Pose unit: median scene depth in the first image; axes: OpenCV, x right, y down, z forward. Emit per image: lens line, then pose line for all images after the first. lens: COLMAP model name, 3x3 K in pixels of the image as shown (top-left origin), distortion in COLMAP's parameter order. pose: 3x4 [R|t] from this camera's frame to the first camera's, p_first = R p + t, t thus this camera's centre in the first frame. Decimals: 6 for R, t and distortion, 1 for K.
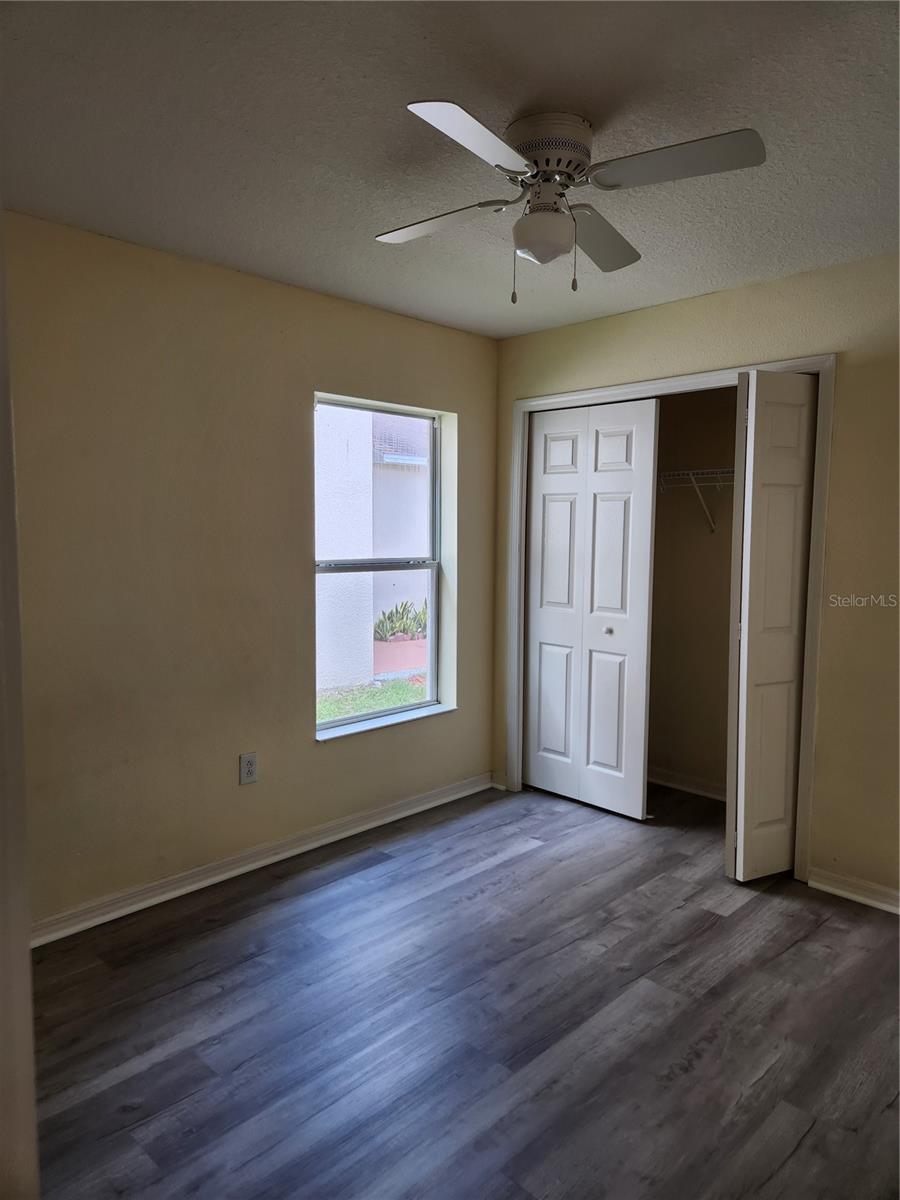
lens RADIAL K [[819.3, 0, 450.7], [0, 819.3, 598.4], [0, 0, 1]] dist [0.000206, -0.005533]
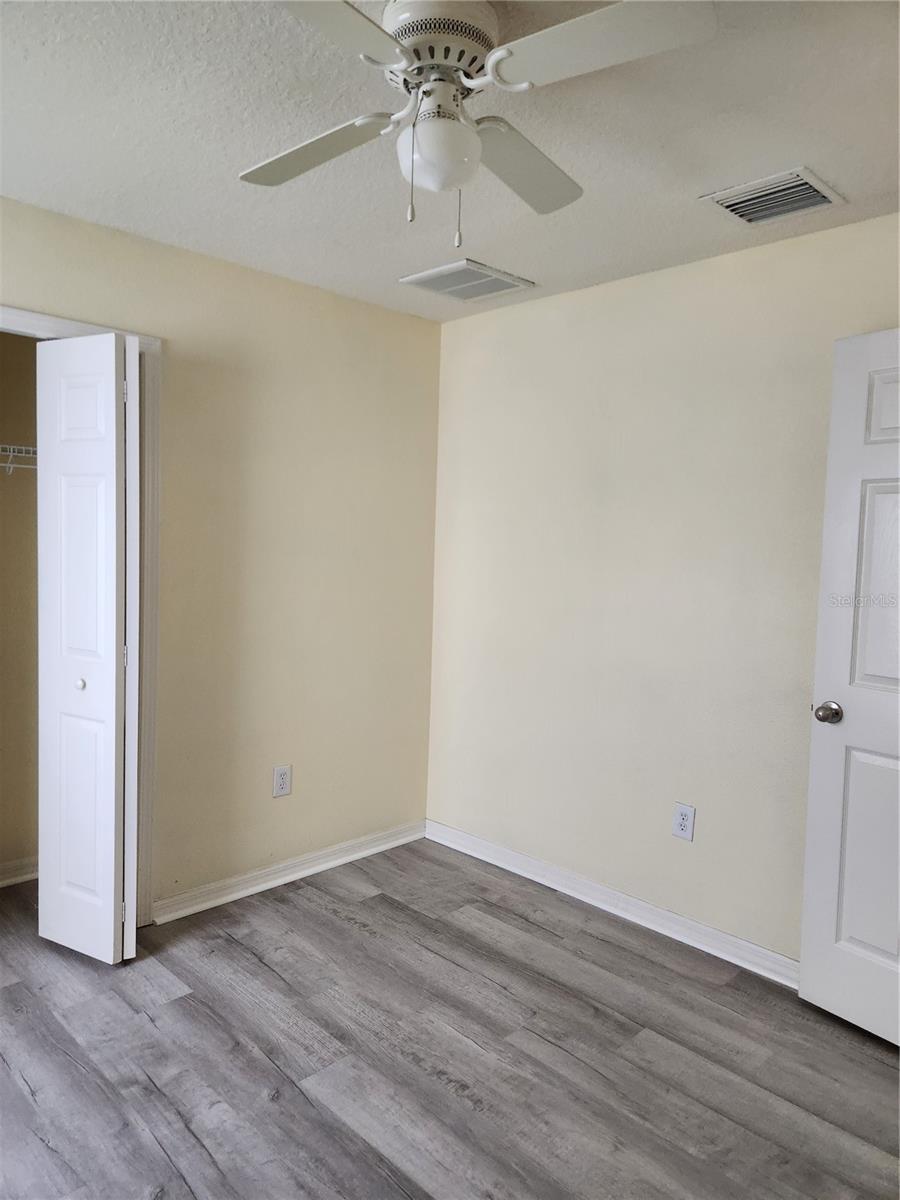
lens RADIAL K [[819.3, 0, 450.0], [0, 819.3, 597.9], [0, 0, 1]] dist [0.000206, -0.005533]
pose [[0.027800, -0.099909, 0.994608, -0.515241], [0.076526, 0.992285, 0.097537, -0.088362], [-0.996680, 0.073402, 0.035232, 0.755631]]
